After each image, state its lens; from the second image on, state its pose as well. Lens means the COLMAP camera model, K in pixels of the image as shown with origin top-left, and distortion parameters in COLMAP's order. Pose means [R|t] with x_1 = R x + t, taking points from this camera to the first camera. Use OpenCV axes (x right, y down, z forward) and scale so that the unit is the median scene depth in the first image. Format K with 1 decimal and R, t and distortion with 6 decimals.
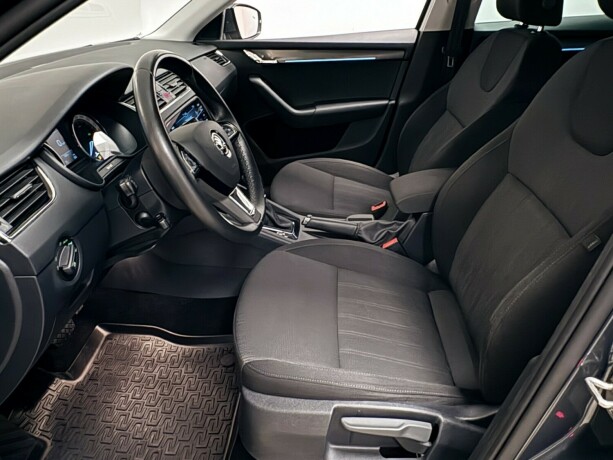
lens RADIAL K [[466.8, 0, 303.7], [0, 466.8, 228.8], [0, 0, 1]] dist [-0.011161, -0.005006]
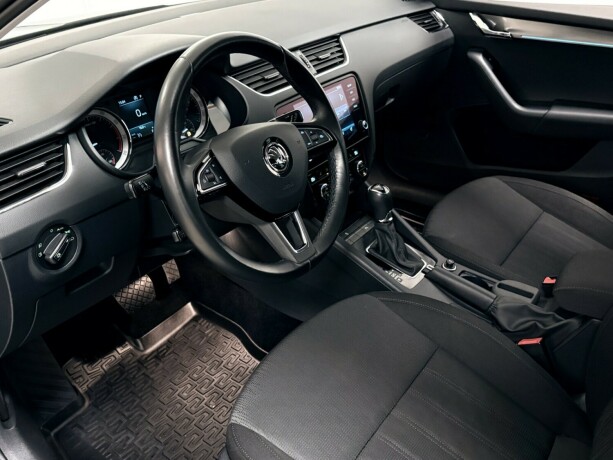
lens RADIAL K [[586.8, 0, 307.8], [0, 586.8, 232.6], [0, 0, 1]] dist [0.000314, 0.000000]
pose [[0.841858, 0.294741, -0.452109, 0.189766], [-0.269533, 0.955367, 0.120937, -0.102310], [0.467575, 0.020047, 0.883726, 0.073018]]
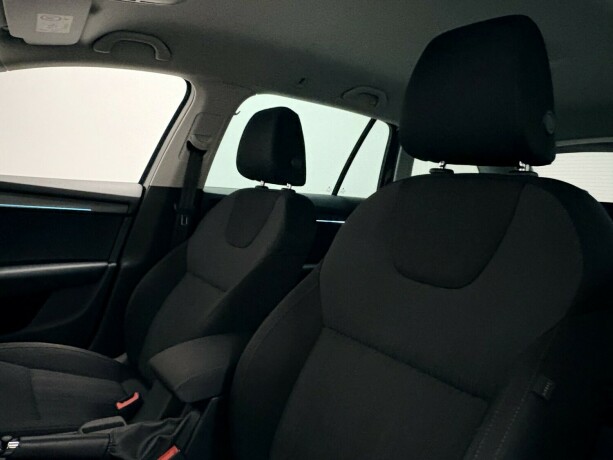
lens RADIAL K [[466.8, 0, 307.8], [0, 466.8, 229.9], [0, 0, 1]] dist [-0.011161, -0.005006]
pose [[0.771962, 0.071102, 0.631679, -0.065395], [0.179341, 0.928995, -0.323736, -0.012537], [-0.609845, 0.363198, 0.704398, 0.248865]]
